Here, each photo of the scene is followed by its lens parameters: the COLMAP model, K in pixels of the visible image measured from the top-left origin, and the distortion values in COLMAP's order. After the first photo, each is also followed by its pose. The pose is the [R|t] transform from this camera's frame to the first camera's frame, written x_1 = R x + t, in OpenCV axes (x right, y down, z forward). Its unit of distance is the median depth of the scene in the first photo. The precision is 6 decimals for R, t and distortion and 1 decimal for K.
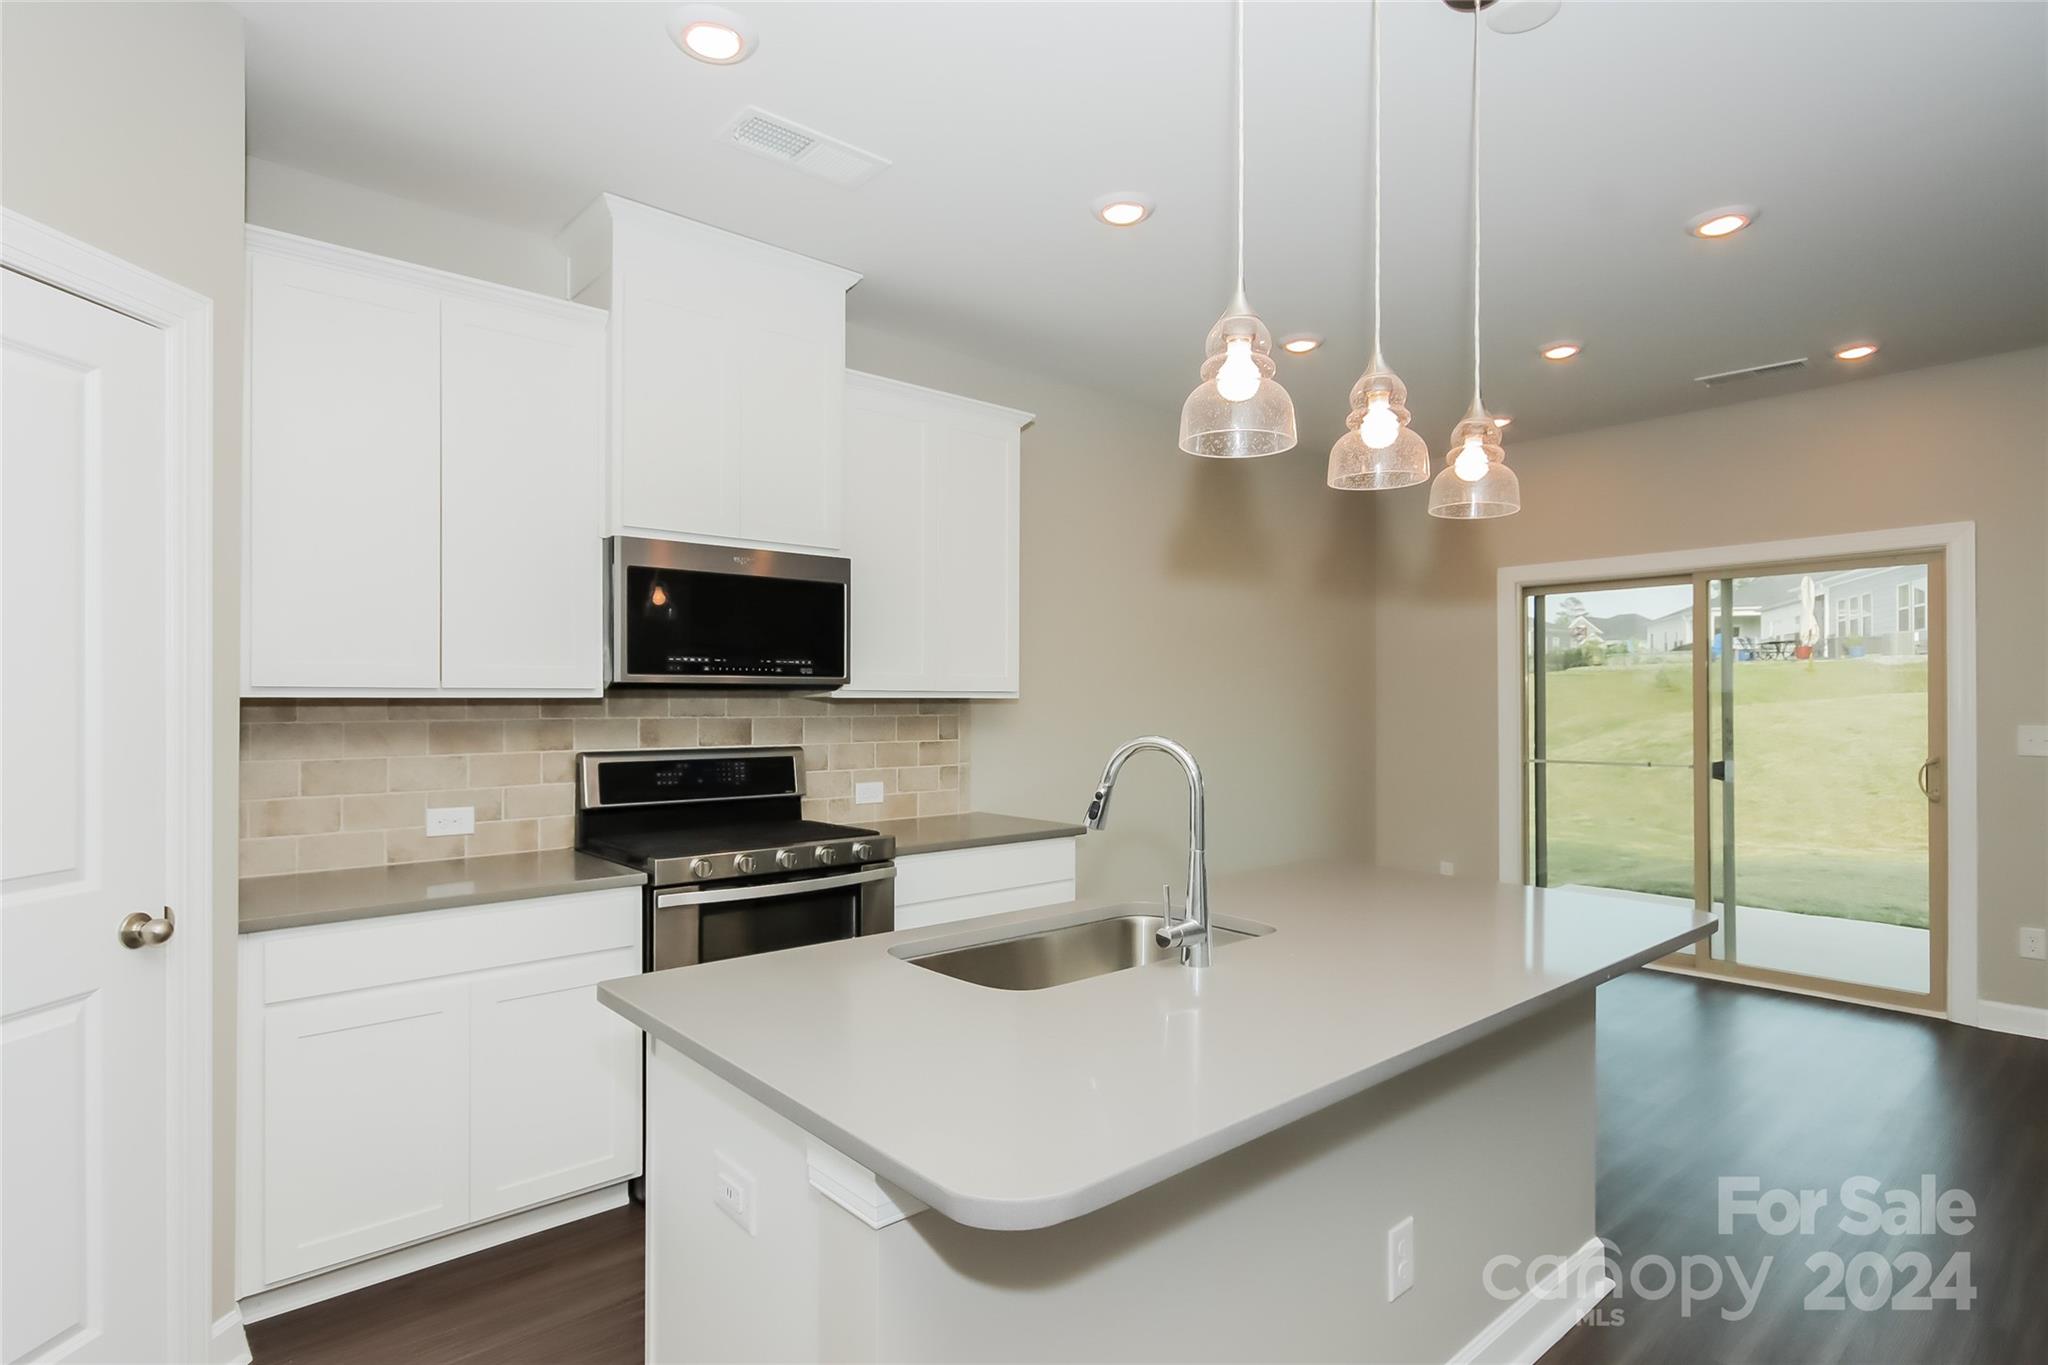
lens RADIAL K [[1033.9, 0, 1027.6], [0, 1033.9, 689.4], [0, 0, 1]] dist [-0.002618, -0.000280]
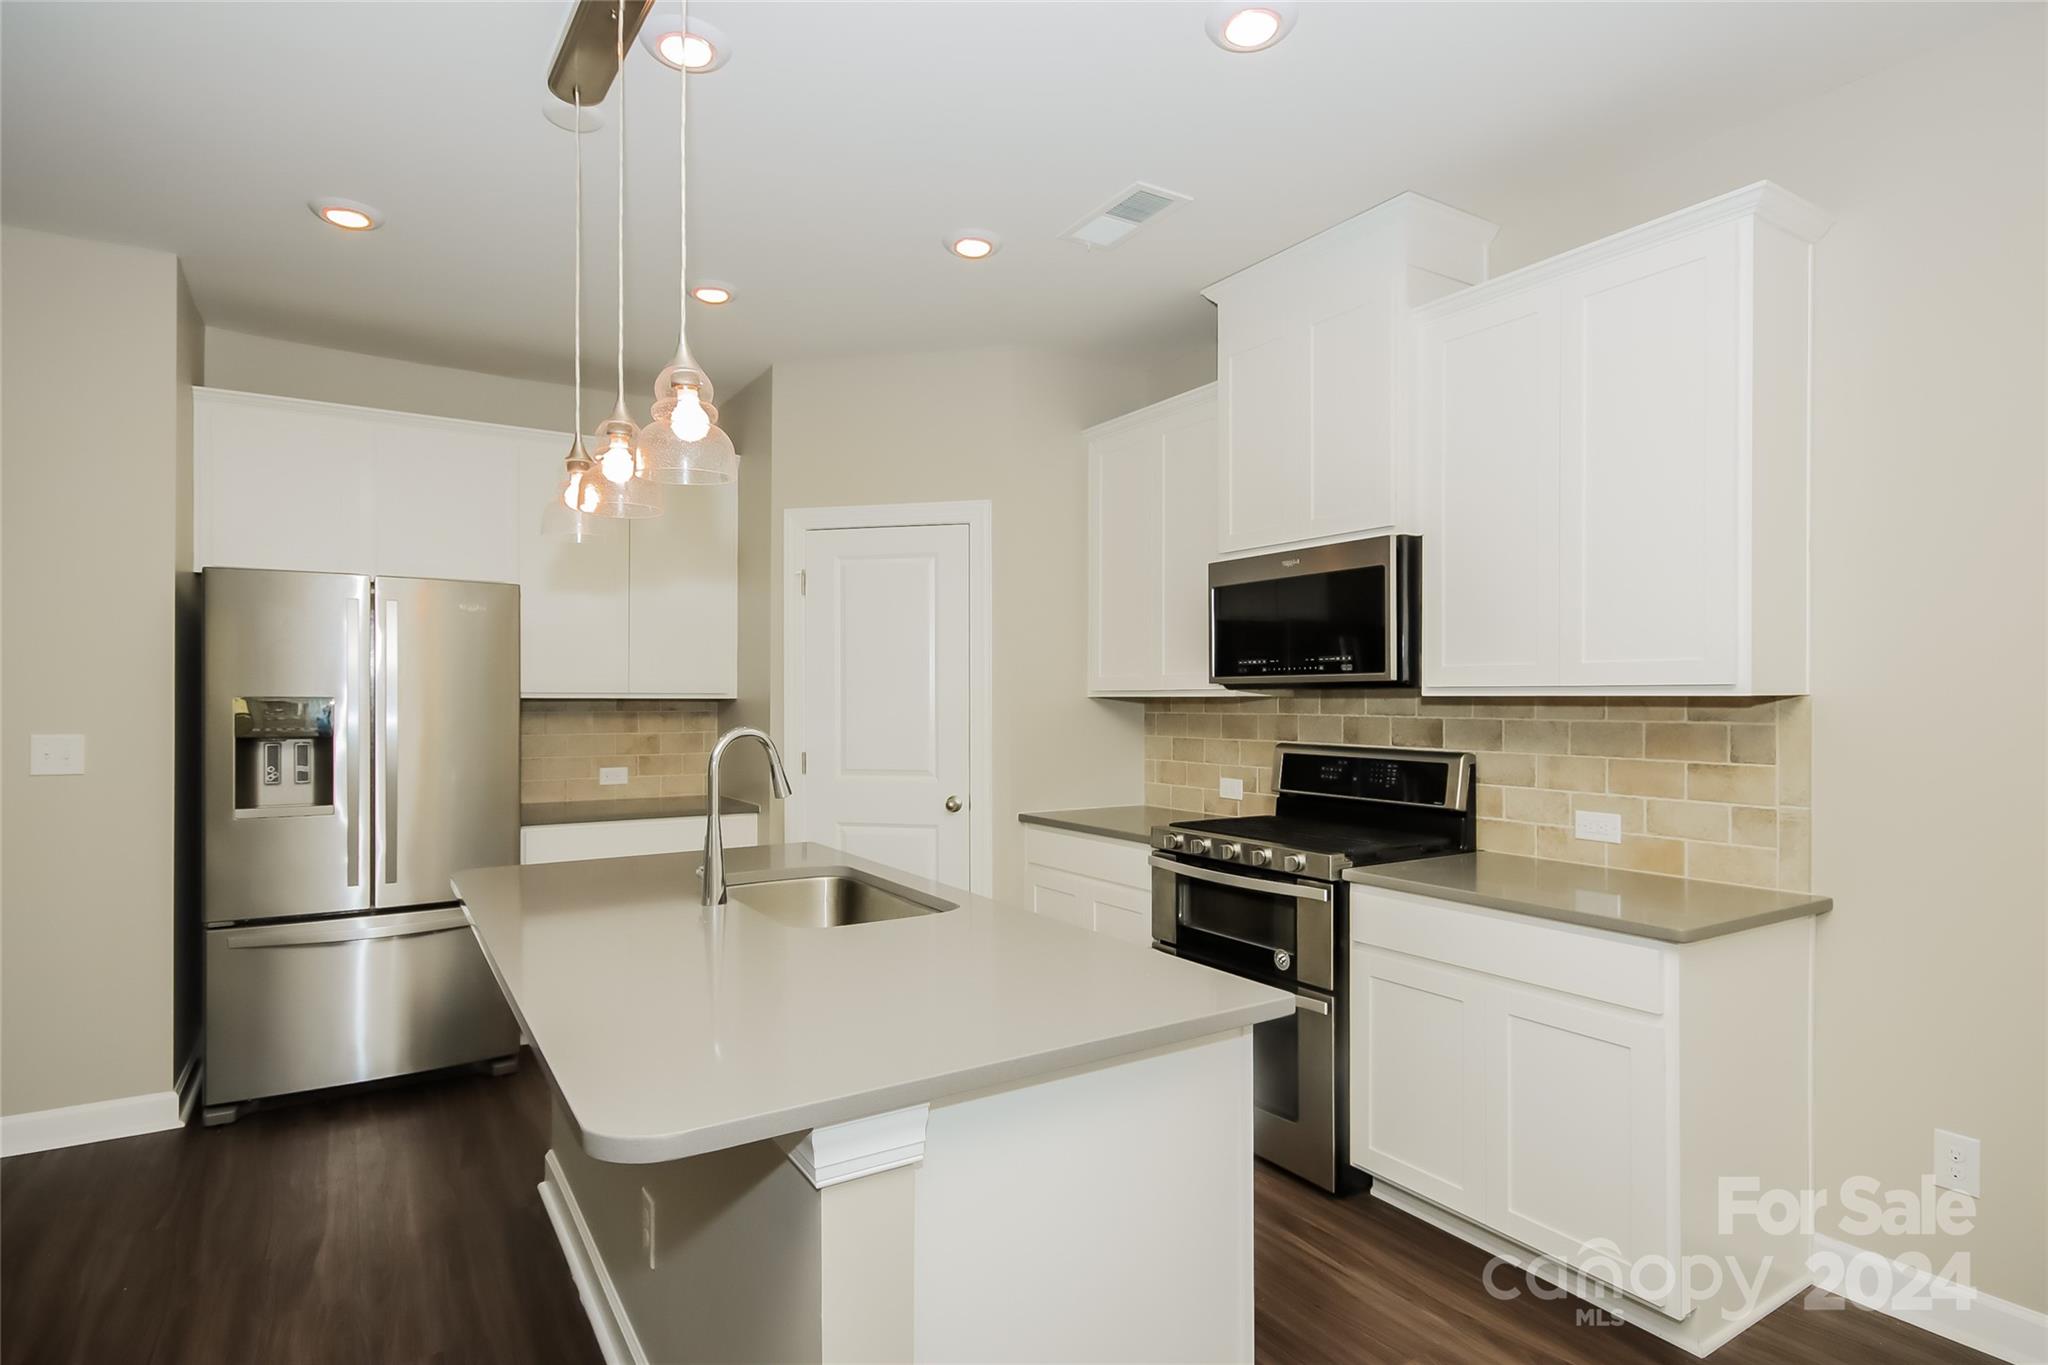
lens RADIAL K [[1033.9, 0, 1025.9], [0, 1033.9, 693.1], [0, 0, 1]] dist [-0.002618, -0.000280]
pose [[-0.141846, -0.005654, -0.989873, 0.725452], [0.010337, 0.999921, -0.007192, 0.008683], [0.989835, -0.011252, -0.141777, 0.823587]]
